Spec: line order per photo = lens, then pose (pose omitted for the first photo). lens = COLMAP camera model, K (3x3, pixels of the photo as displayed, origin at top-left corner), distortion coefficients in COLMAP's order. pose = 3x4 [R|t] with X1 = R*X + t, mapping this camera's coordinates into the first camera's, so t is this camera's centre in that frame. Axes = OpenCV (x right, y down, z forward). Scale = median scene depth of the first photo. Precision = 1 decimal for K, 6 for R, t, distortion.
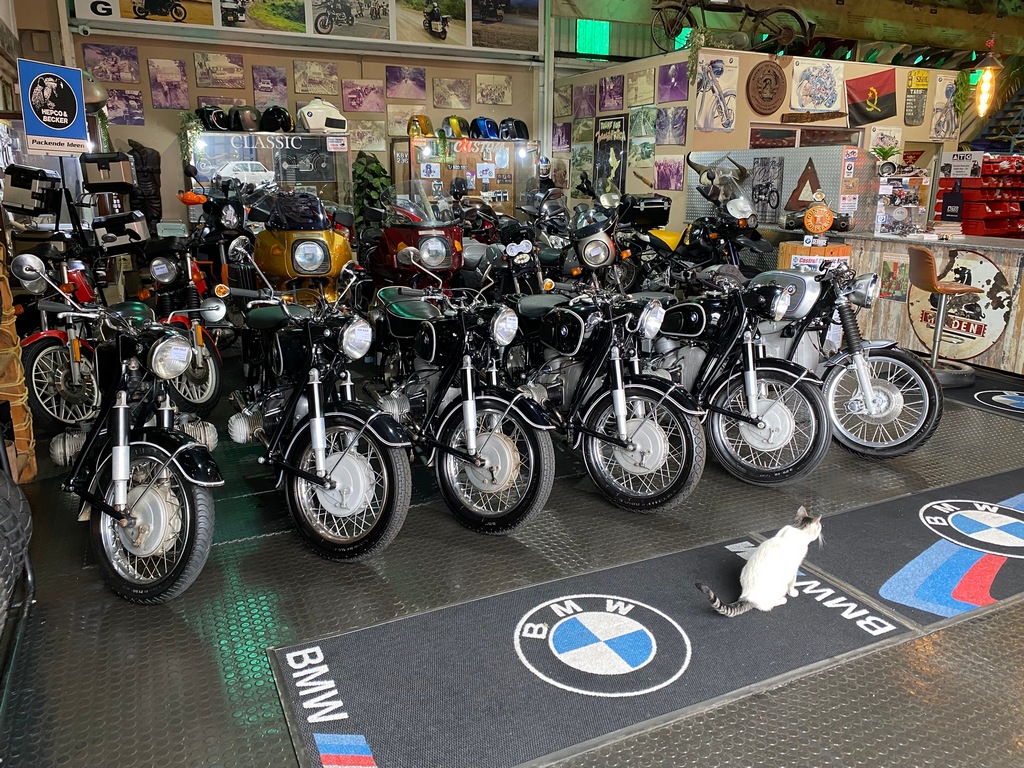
lens RADIAL K [[773.1, 0, 509.8], [0, 773.1, 381.8], [0, 0, 1]] dist [0.039387, -0.058590]
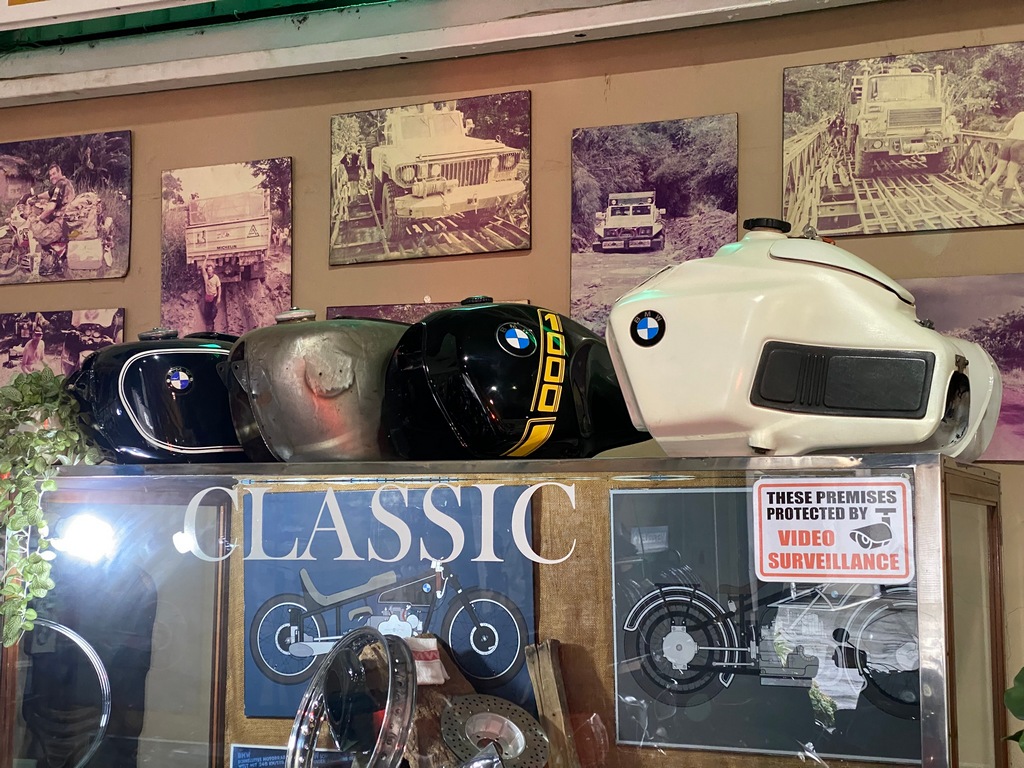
lens RADIAL K [[1559.9, 0, 511.8], [0, 1559.9, 383.3], [0, 0, 1]] dist [0.129215, 0.000000]
pose [[0.667788, -0.072943, -0.740769, -0.060620], [-0.194718, 0.943414, -0.268432, -0.248717], [0.718432, 0.323496, 0.615797, 0.795065]]
